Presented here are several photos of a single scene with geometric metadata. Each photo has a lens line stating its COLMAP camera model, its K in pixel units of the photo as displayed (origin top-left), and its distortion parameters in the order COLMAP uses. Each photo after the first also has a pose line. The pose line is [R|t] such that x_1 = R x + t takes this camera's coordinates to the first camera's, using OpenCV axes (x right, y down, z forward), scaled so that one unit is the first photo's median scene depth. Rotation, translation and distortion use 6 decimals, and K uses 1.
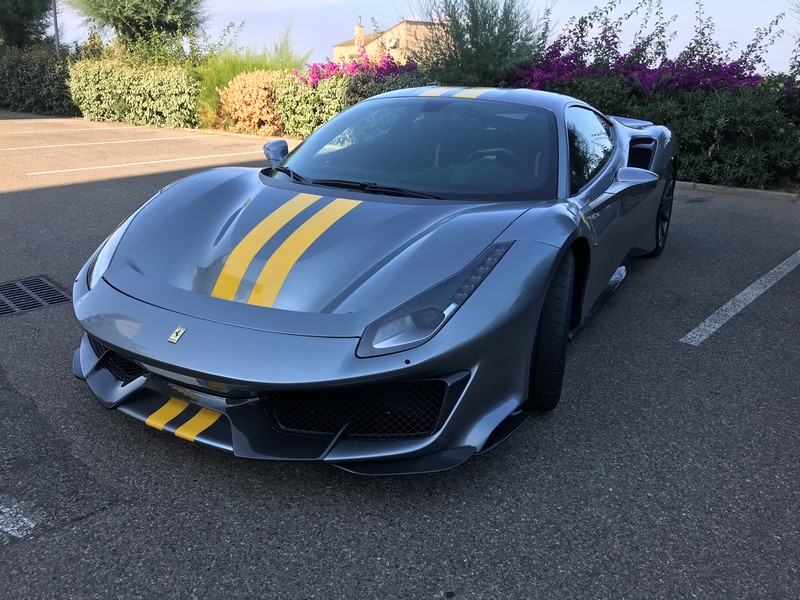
lens RADIAL K [[656.0, 0, 399.1], [0, 656.0, 300.0], [0, 0, 1]] dist [0.017789, -0.003420]
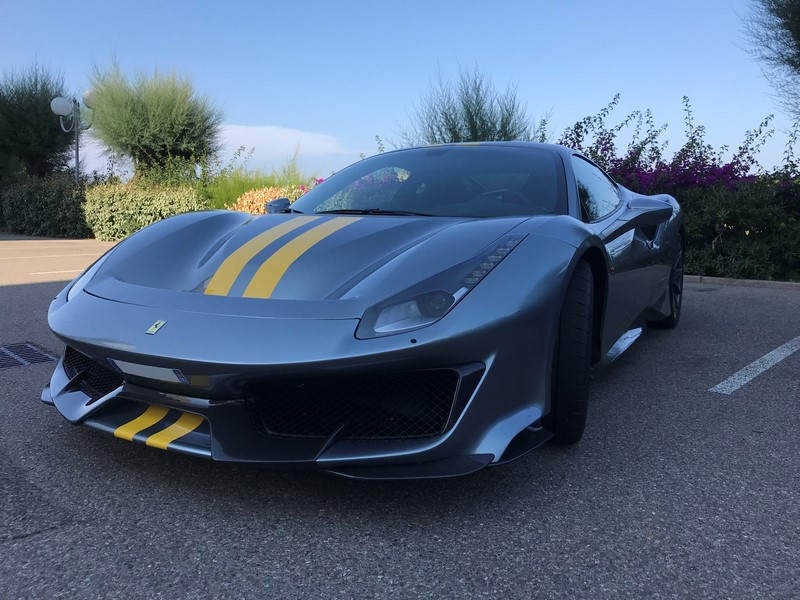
lens RADIAL K [[656.0, 0, 398.0], [0, 656.0, 304.9], [0, 0, 1]] dist [0.017789, -0.003420]
pose [[0.999972, -0.003902, -0.006344, -0.000963], [0.002545, 0.979507, -0.201395, 0.105834], [0.007000, 0.201374, 0.979489, 0.060798]]
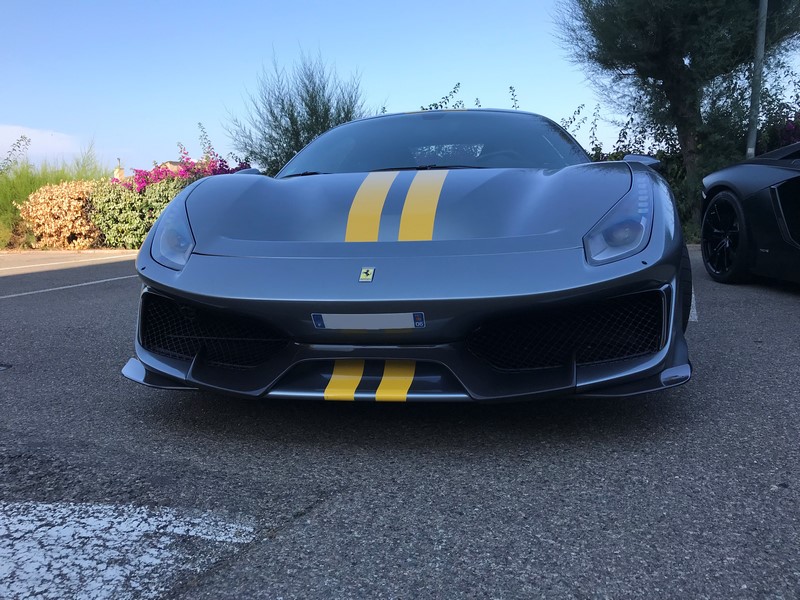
lens RADIAL K [[656.0, 0, 381.0], [0, 656.0, 309.2], [0, 0, 1]] dist [0.017789, -0.003420]
pose [[0.939516, -0.090058, 0.330452, -0.309686], [0.153224, 0.973397, -0.170355, 0.123306], [-0.306320, 0.210684, 0.928321, 0.123115]]
